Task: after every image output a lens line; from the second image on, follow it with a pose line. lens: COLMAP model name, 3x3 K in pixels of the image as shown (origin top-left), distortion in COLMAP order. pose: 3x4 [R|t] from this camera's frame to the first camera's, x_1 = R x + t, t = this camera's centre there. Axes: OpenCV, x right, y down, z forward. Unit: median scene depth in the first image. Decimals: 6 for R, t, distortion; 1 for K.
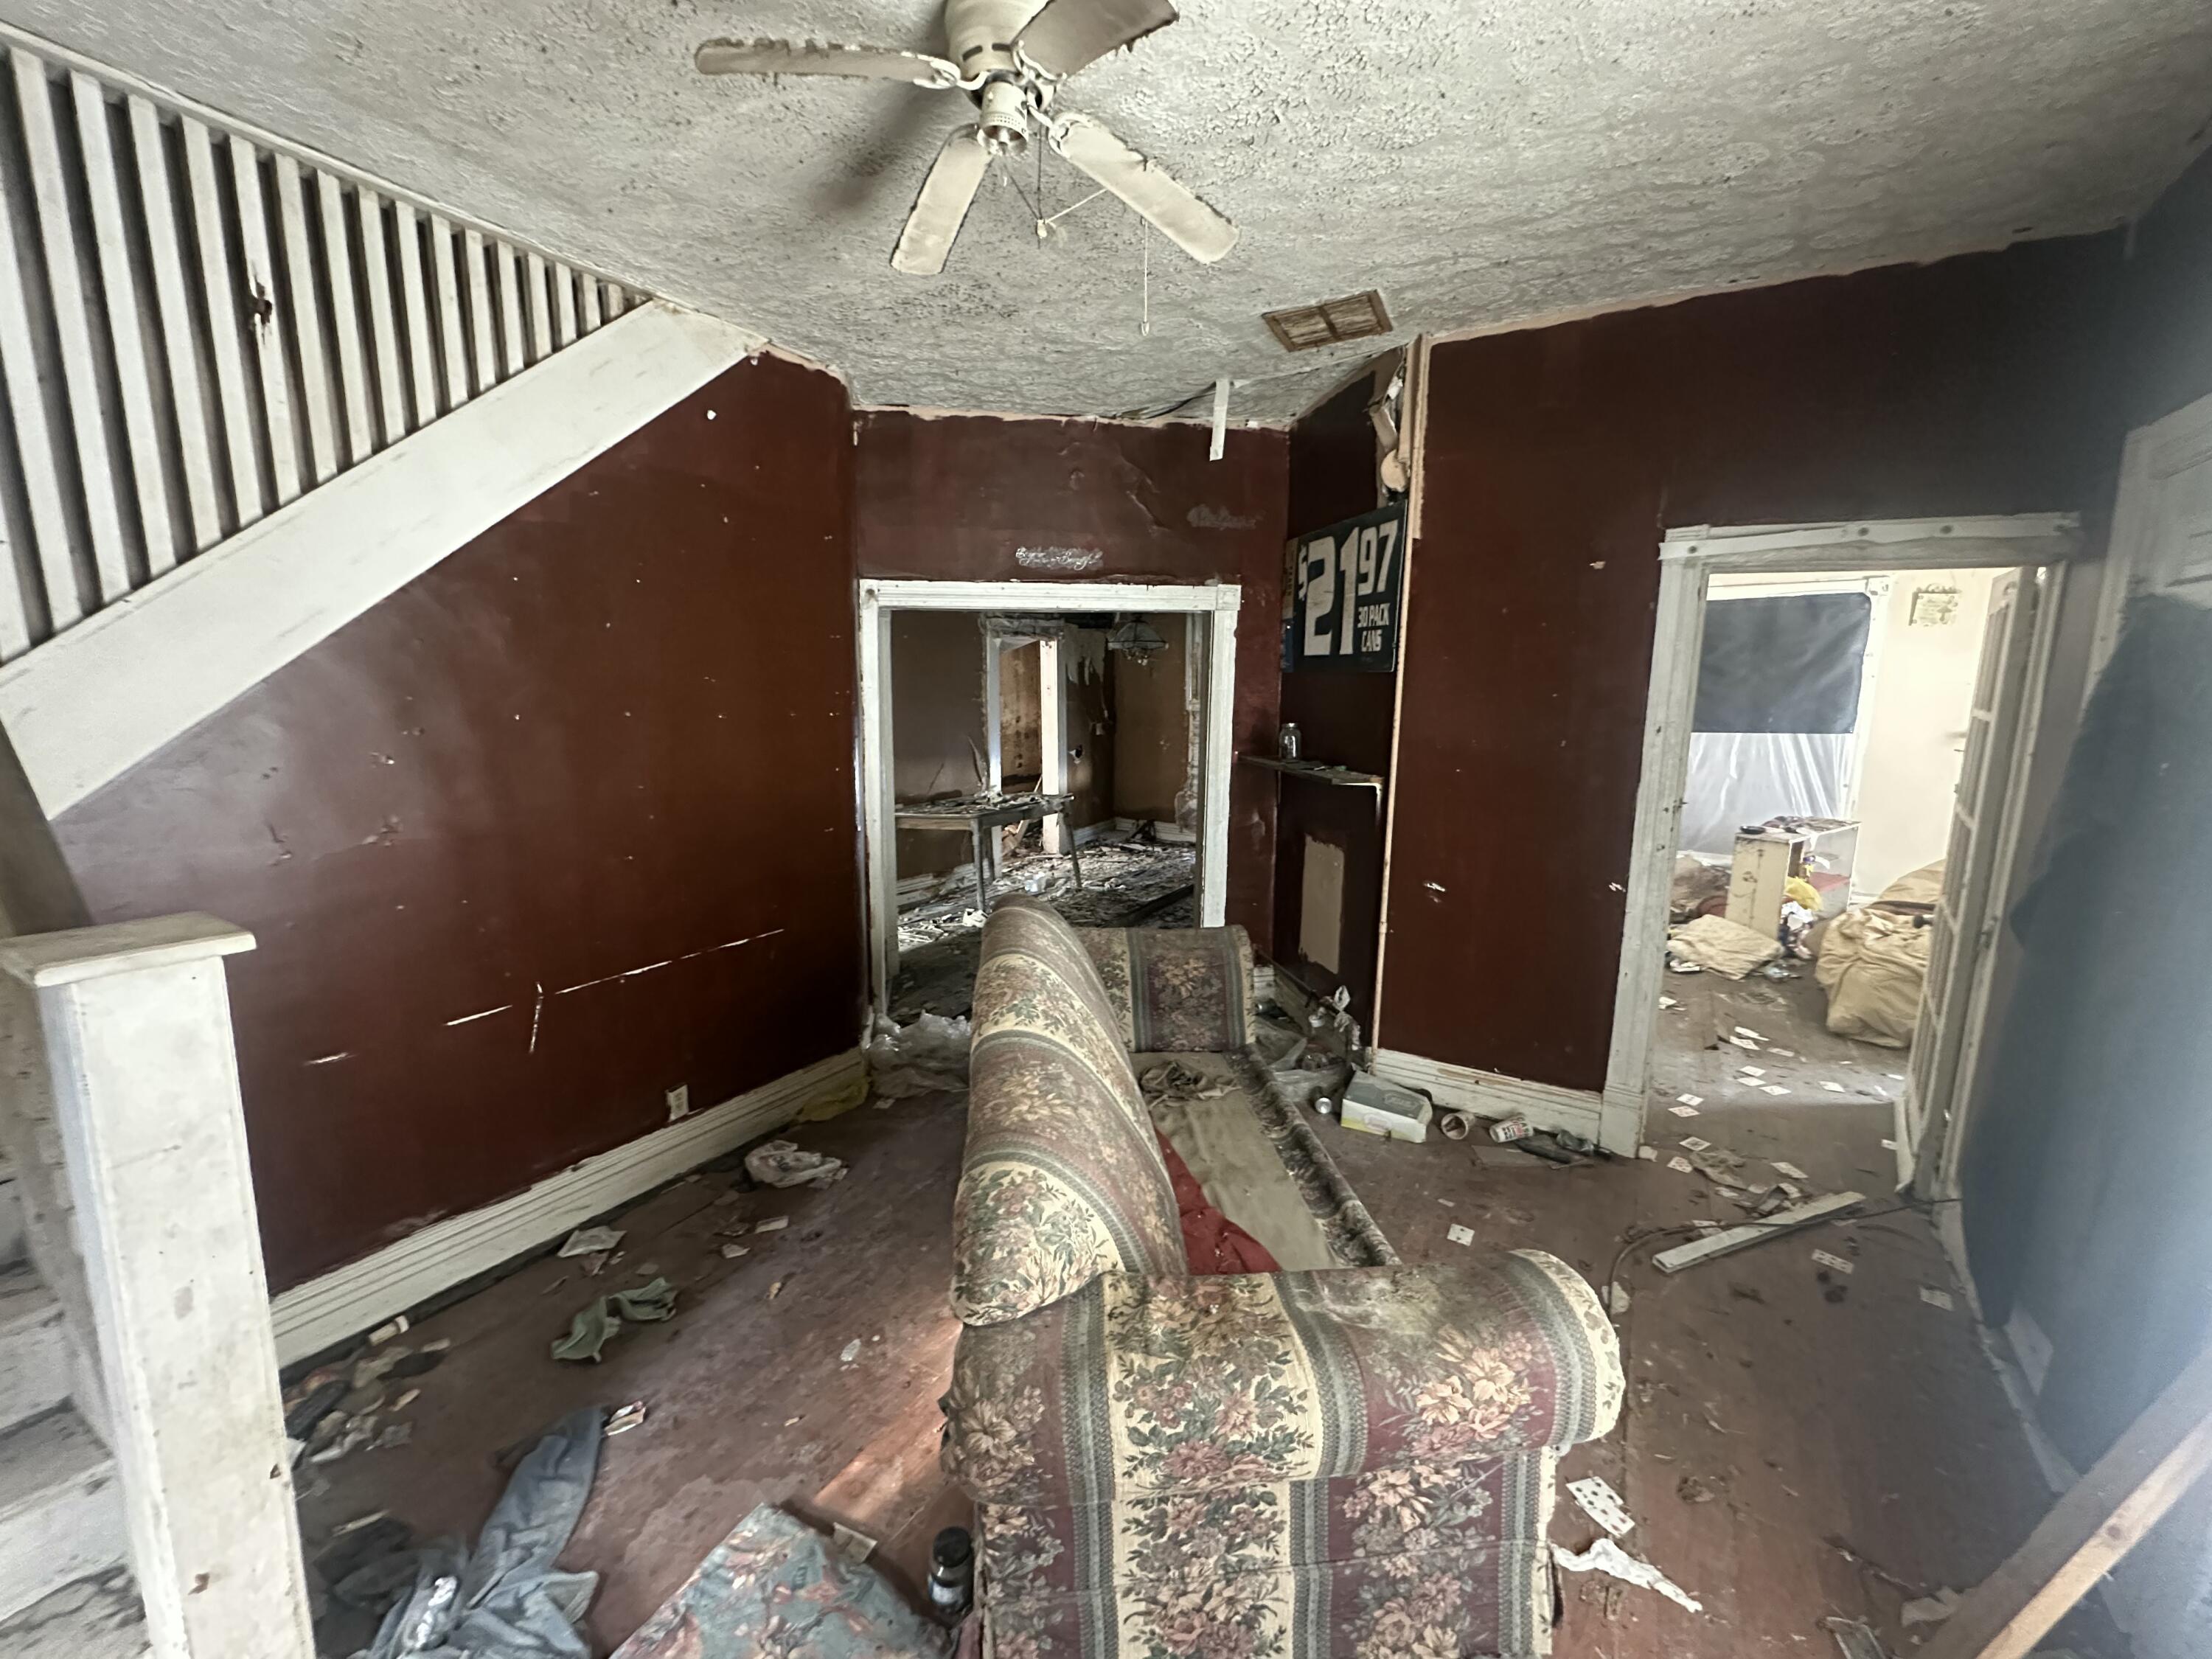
lens RADIAL K [[886.6, 0, 1109.7], [0, 886.6, 835.6], [0, 0, 1]] dist [-0.000804, -0.000269]
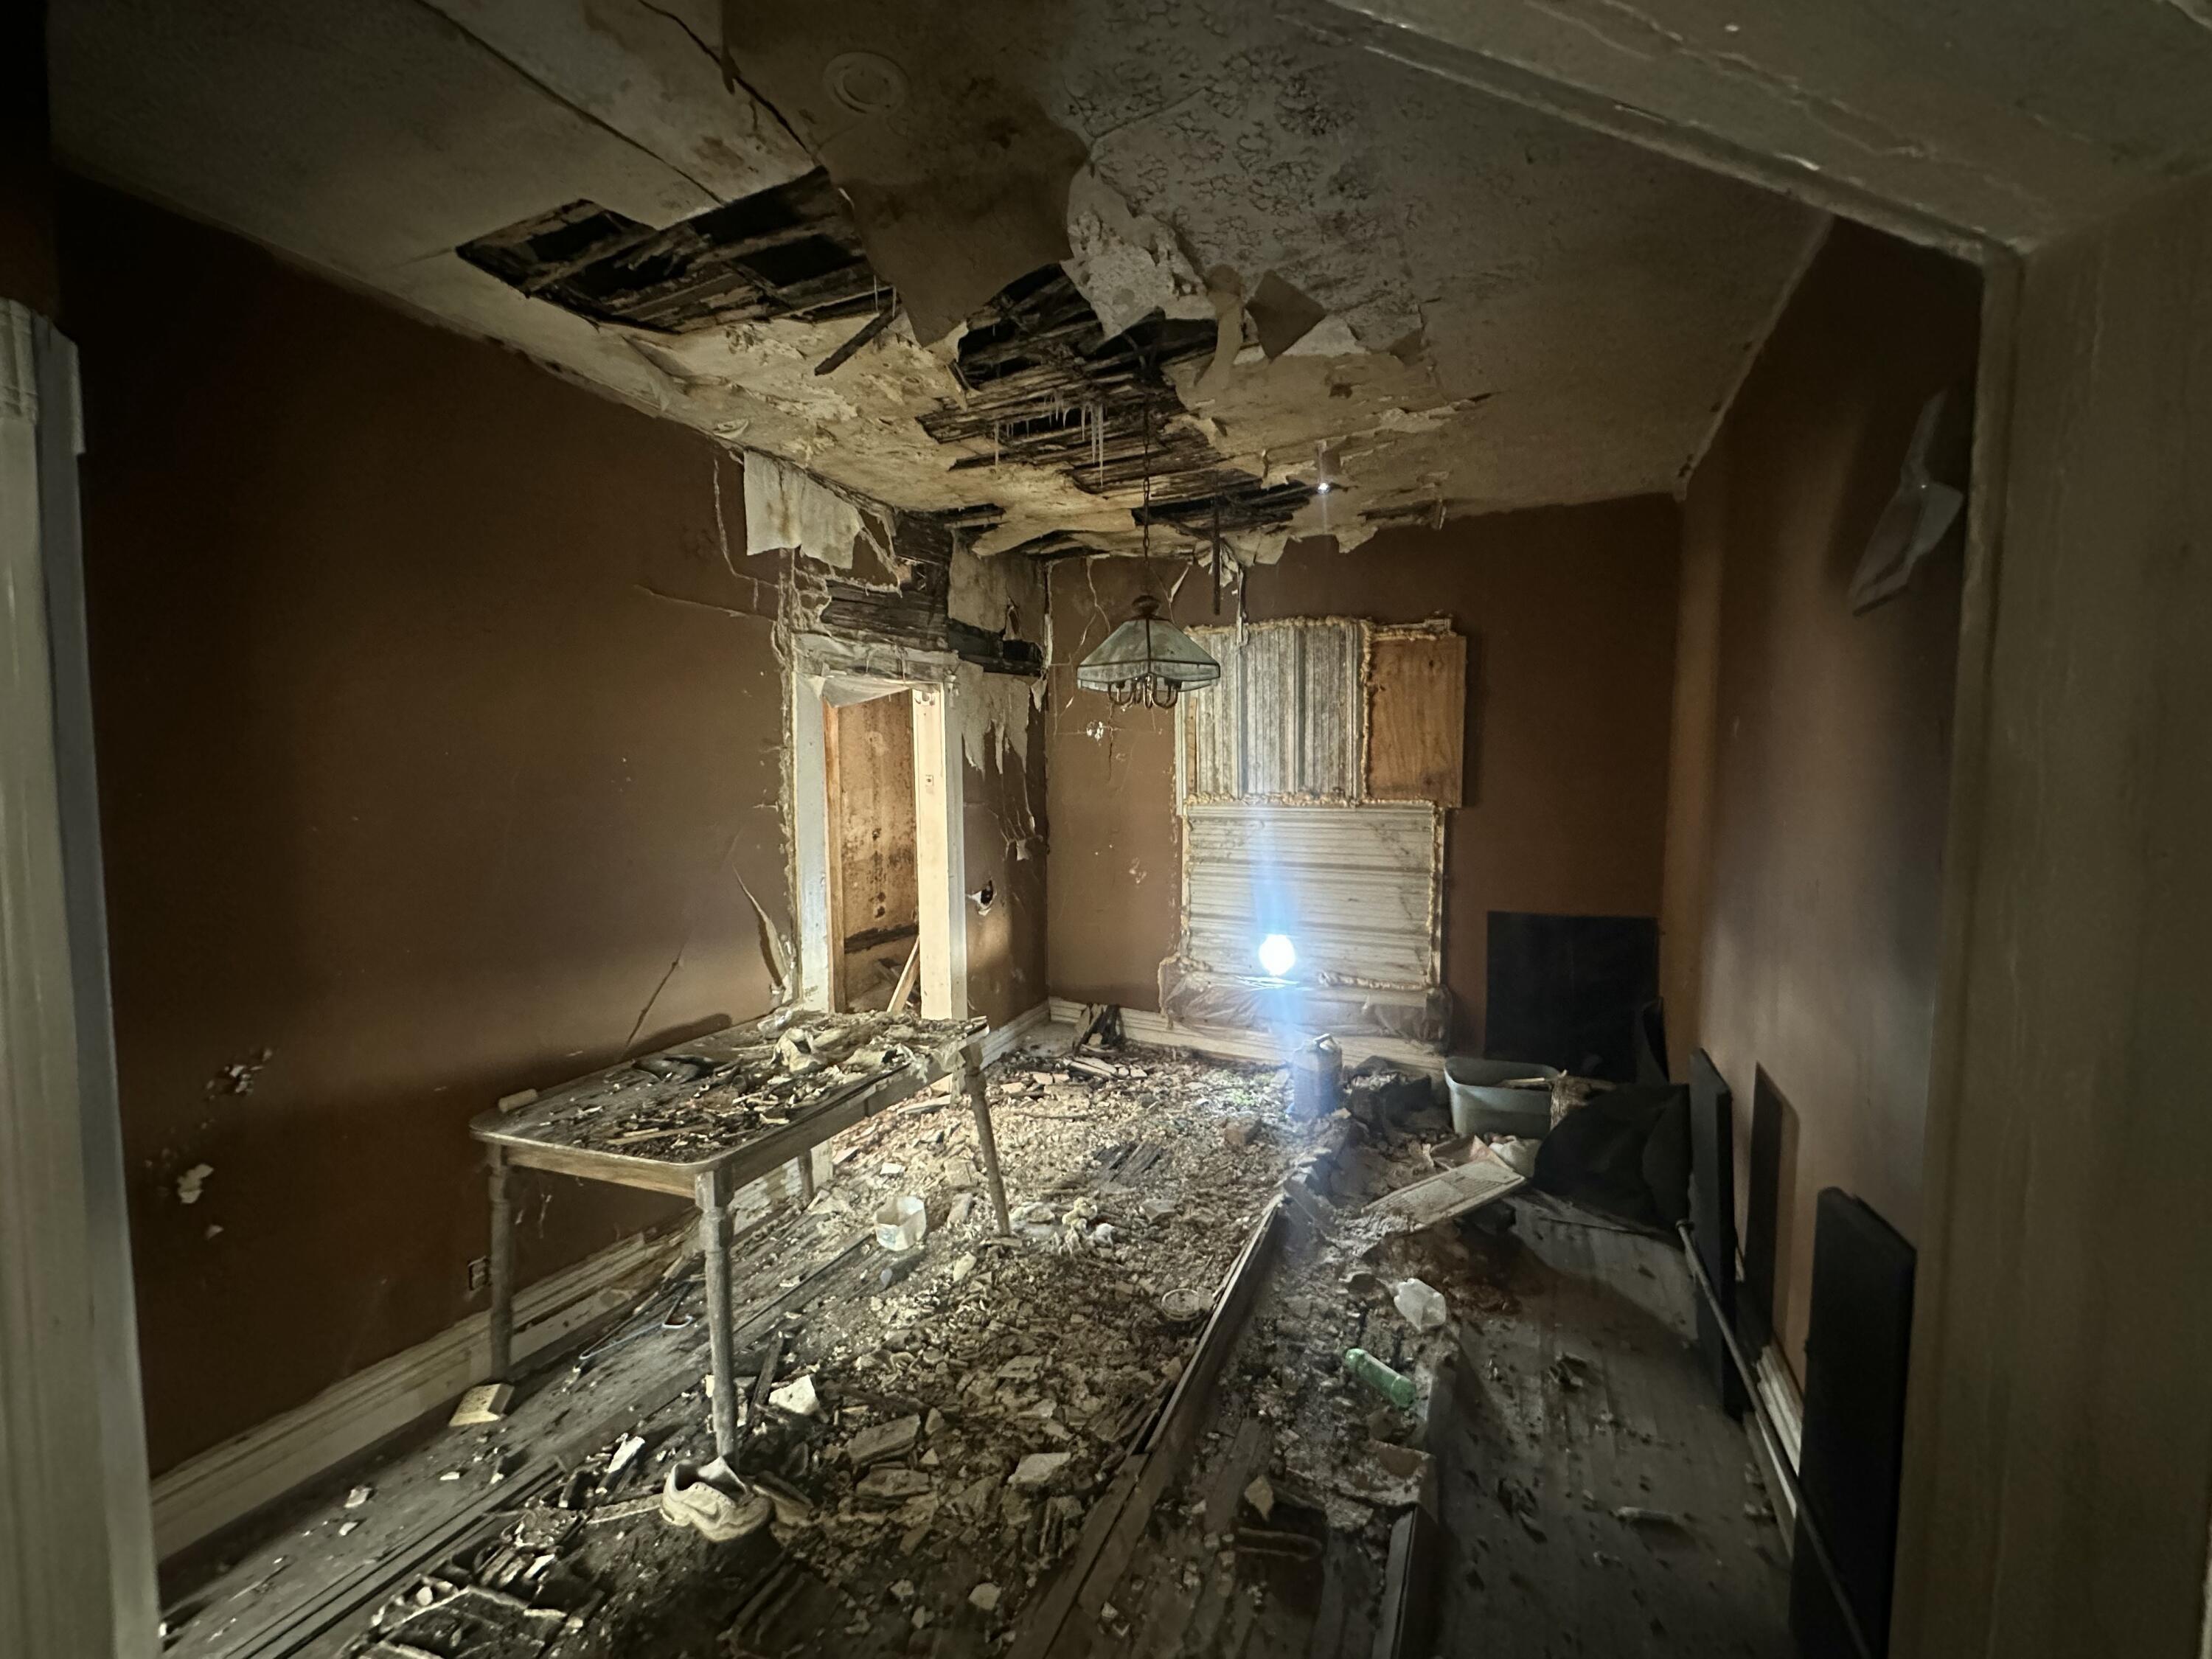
lens RADIAL K [[886.6, 0, 1109.7], [0, 886.6, 835.6], [0, 0, 1]] dist [-0.000804, -0.000269]
pose [[0.991622, -0.016665, 0.128098, -0.038170], [0.028924, 0.995110, -0.094443, -0.099995], [-0.125897, 0.097357, 0.987255, 0.582862]]
